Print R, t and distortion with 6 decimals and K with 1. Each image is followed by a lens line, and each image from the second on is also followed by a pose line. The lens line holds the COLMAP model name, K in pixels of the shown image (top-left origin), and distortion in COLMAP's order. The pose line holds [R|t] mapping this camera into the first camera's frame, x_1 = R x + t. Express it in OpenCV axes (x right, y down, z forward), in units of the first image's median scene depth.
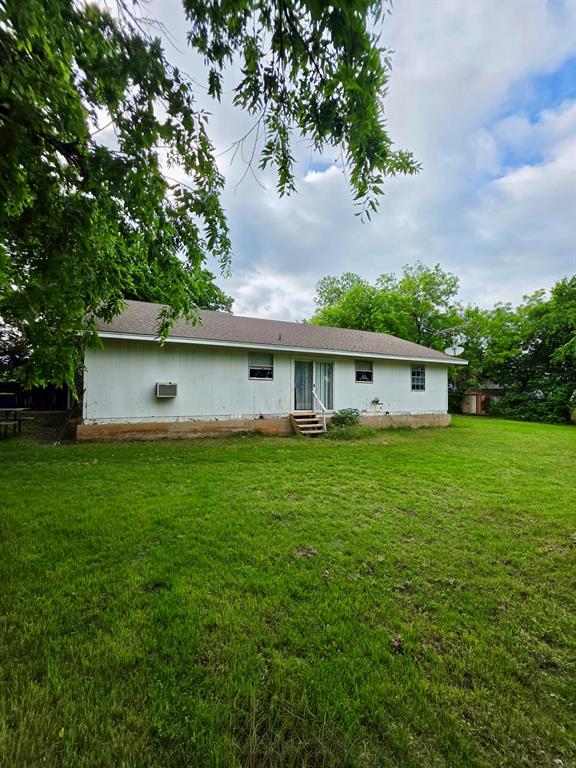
lens RADIAL K [[307.3, 0, 288.3], [0, 307.3, 384.8], [0, 0, 1]] dist [-0.000590, 0.000204]
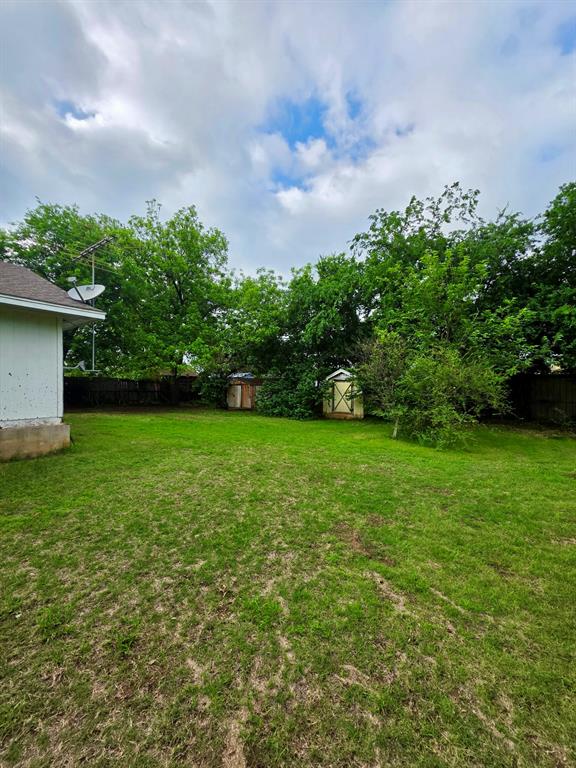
lens RADIAL K [[307.3, 0, 287.1], [0, 307.3, 385.2], [0, 0, 1]] dist [-0.000590, 0.000204]
pose [[0.878821, -0.014198, 0.476941, 0.415853], [0.001098, 0.999615, 0.027735, 0.016026], [-0.477151, -0.023851, 0.878498, 0.299127]]
